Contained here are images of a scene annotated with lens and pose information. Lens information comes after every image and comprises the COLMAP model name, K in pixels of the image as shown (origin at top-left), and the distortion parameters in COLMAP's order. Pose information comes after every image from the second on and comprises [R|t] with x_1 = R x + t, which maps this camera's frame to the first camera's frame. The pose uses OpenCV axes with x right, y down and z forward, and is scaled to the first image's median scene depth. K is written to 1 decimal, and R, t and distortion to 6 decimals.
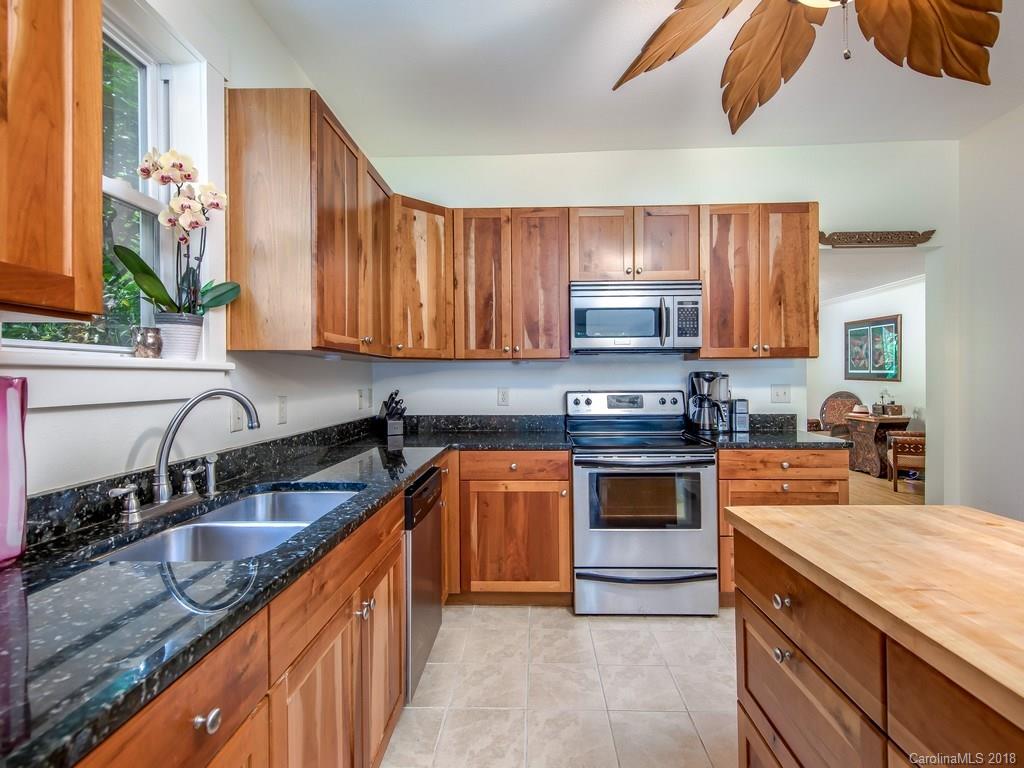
lens RADIAL K [[505.6, 0, 512.2], [0, 505.6, 370.3], [0, 0, 1]] dist [0.002281, -0.000038]
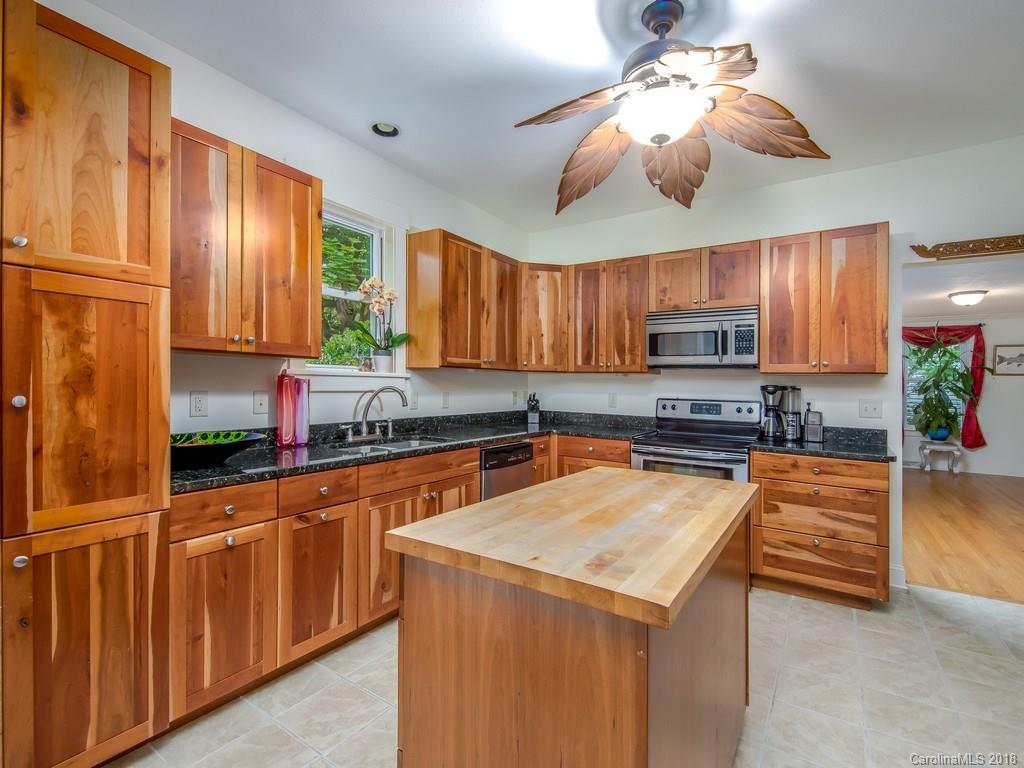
lens RADIAL K [[470.5, 0, 512.0], [0, 470.5, 384.0], [0, 0, 1]] dist [0.000063, -0.000083]
pose [[0.846949, 0.023277, -0.531165, 0.470592], [-0.016979, 0.999716, 0.016736, -0.007965], [0.531403, -0.005156, 0.847103, -0.206118]]
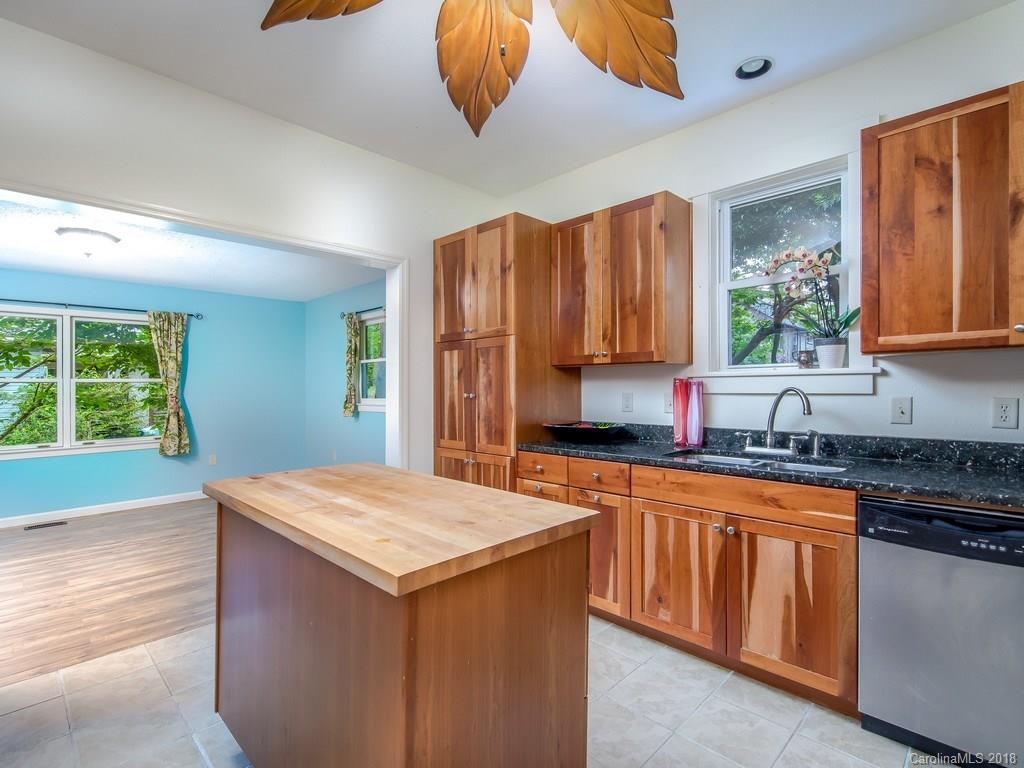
lens RADIAL K [[505.3, 0, 512.0], [0, 505.3, 384.0], [0, 0, 1]] dist [0.001300, 0.000149]
pose [[-0.684901, 0.012117, -0.728535, 0.616440], [0.026078, 0.999629, -0.007890, 0.007932], [0.728169, -0.024403, -0.684963, 0.756564]]
